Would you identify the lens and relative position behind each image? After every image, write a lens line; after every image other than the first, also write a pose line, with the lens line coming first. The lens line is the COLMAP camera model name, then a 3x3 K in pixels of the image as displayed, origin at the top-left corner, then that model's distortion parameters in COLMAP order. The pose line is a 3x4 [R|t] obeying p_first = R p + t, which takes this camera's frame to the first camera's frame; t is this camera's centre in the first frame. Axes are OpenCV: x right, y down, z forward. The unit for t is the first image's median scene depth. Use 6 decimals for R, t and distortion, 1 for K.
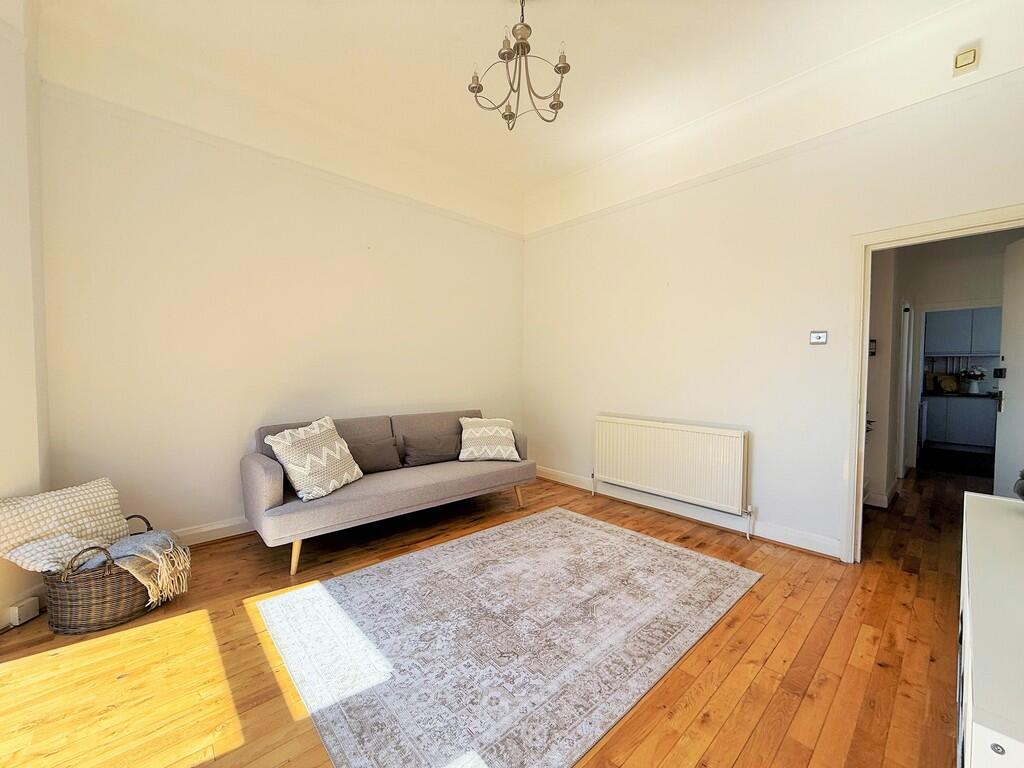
lens RADIAL K [[407.1, 0, 506.8], [0, 407.1, 383.6], [0, 0, 1]] dist [-0.001054, 0.000661]
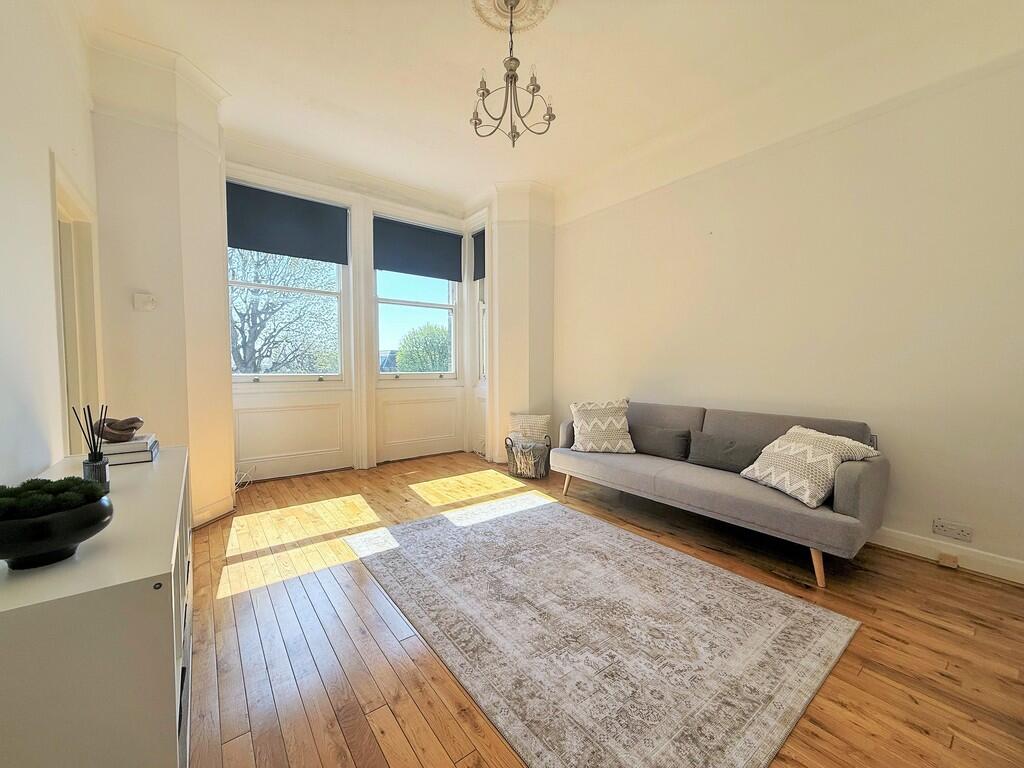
lens RADIAL K [[407.1, 0, 508.3], [0, 407.1, 383.9], [0, 0, 1]] dist [-0.001054, 0.000661]
pose [[-0.082957, 0.037485, -0.995848, 0.921356], [-0.034730, 0.998577, 0.040481, 0.001235], [0.995948, 0.037944, -0.081538, 0.841569]]
